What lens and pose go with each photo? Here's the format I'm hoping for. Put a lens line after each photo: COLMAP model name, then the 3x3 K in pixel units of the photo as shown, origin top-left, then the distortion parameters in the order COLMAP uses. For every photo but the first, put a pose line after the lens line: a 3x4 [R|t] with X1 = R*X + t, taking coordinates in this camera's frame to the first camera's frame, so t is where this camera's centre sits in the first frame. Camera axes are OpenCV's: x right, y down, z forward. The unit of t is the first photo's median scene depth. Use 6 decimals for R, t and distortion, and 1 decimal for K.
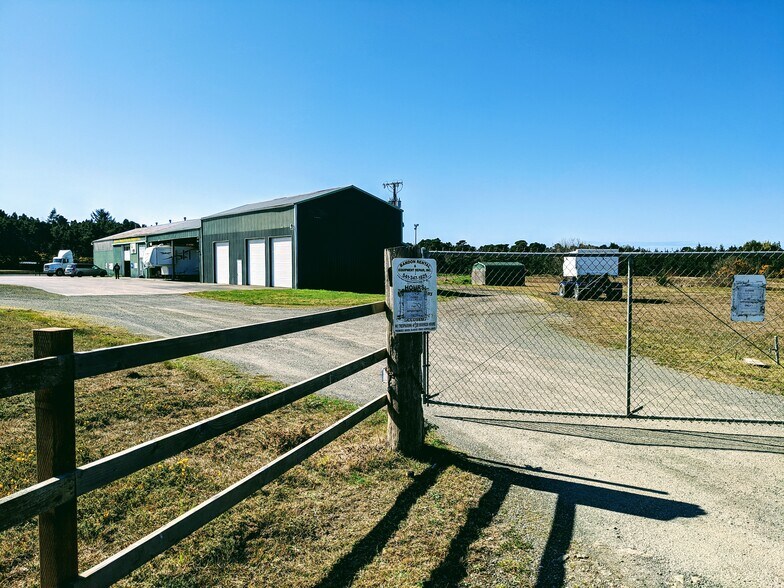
lens RADIAL K [[622.2, 0, 392.0], [0, 622.2, 294.0], [0, 0, 1]] dist [0.073567, -0.105547]
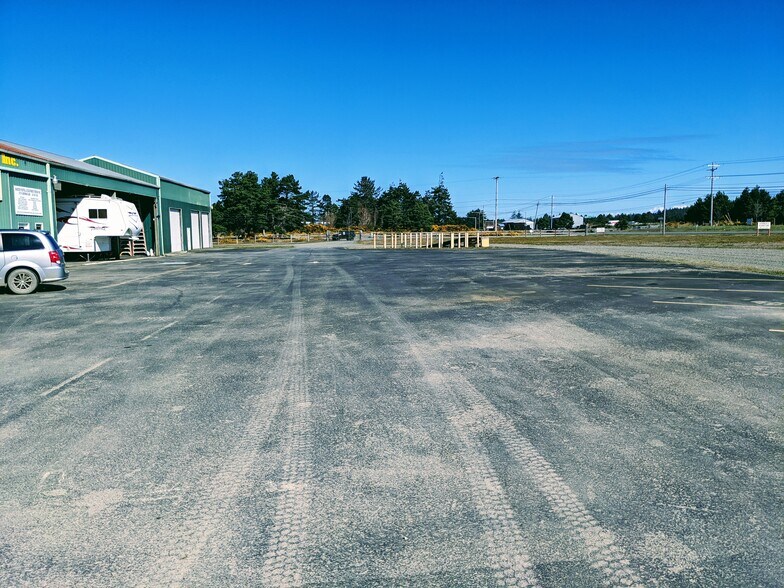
lens RADIAL K [[622.2, 0, 392.0], [0, 622.2, 294.0], [0, 0, 1]] dist [0.073567, -0.105547]
pose [[-0.849399, -0.039961, 0.526235, -0.999516], [0.041019, 0.989114, 0.141319, -0.070653], [-0.526154, 0.141622, -0.838514, 1.537975]]
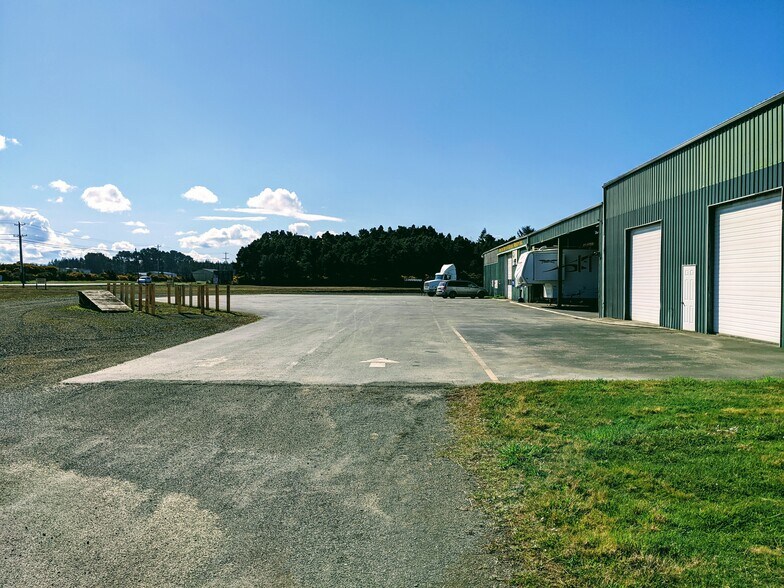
lens RADIAL K [[622.2, 0, 392.0], [0, 622.2, 294.0], [0, 0, 1]] dist [0.073567, -0.105547]
pose [[0.786385, 0.013449, -0.617590, -0.130302], [-0.032667, 0.999269, -0.019834, -0.020479], [0.616872, 0.035772, 0.786250, 0.511607]]
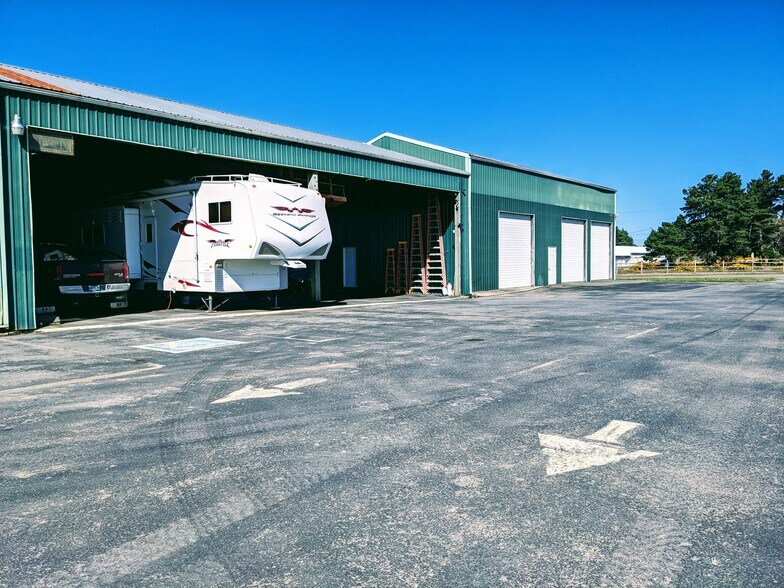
lens RADIAL K [[622.2, 0, 392.0], [0, 622.2, 294.0], [0, 0, 1]] dist [0.073567, -0.105547]
pose [[-0.267051, -0.041639, 0.962782, -0.732897], [0.062294, 0.996231, 0.060364, -0.048429], [-0.961667, 0.076096, -0.263450, 1.170431]]
